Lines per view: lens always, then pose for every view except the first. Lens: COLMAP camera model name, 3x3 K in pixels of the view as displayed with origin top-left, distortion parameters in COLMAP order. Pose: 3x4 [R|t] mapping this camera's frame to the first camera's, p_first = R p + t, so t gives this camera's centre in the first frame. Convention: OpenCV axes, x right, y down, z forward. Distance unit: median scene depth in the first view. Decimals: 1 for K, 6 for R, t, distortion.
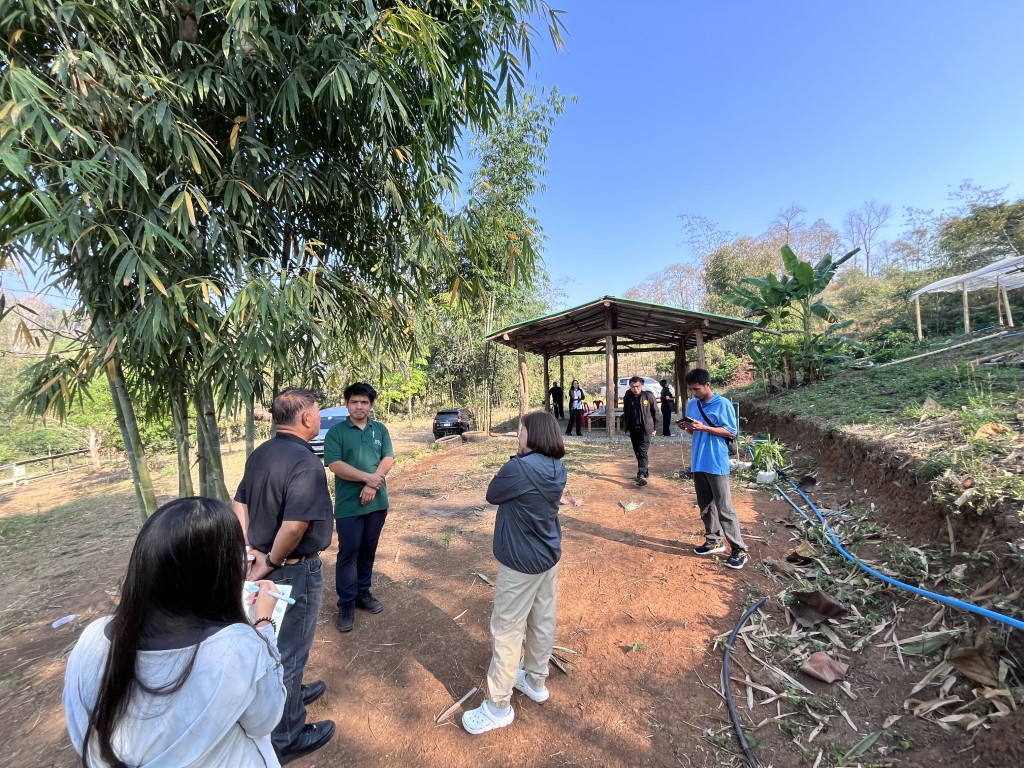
lens RADIAL K [[417.3, 0, 511.3], [0, 417.3, 386.6], [0, 0, 1]] dist [0.000554, -0.000090]
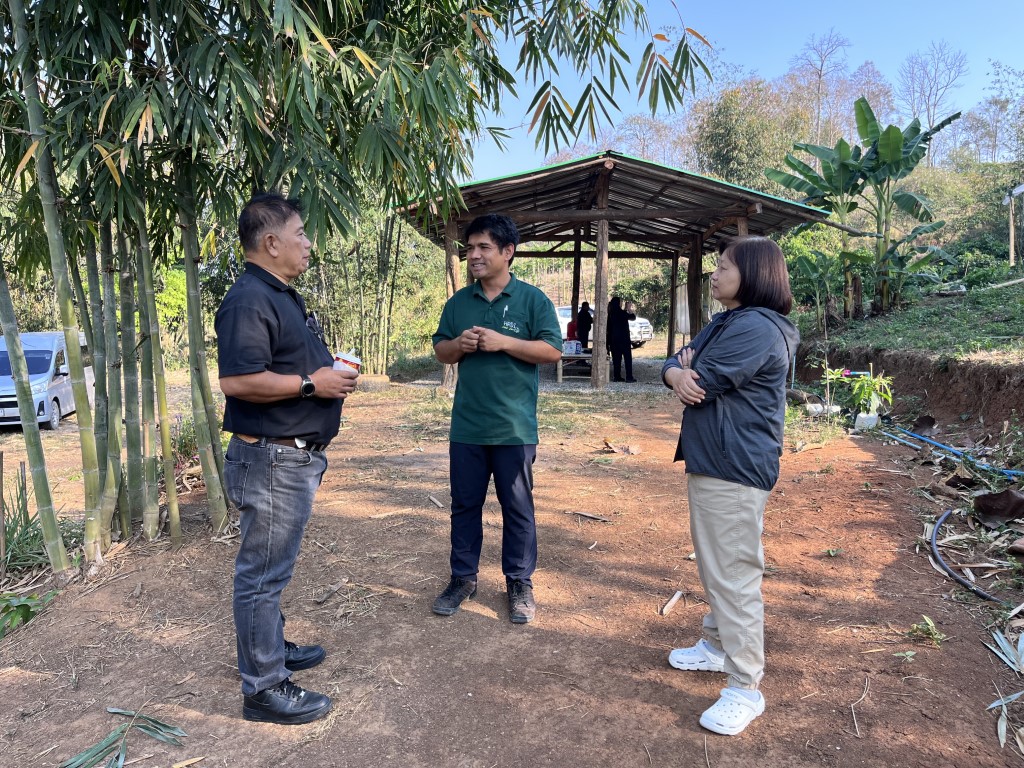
lens RADIAL K [[779.8, 0, 512.0], [0, 779.8, 384.0], [0, 0, 1]] dist [0.054695, -0.074881]
pose [[0.969808, 0.022013, 0.242872, -0.153680], [-0.039291, 0.997010, 0.066530, 0.042435], [-0.240682, -0.074064, 0.967774, -0.077140]]
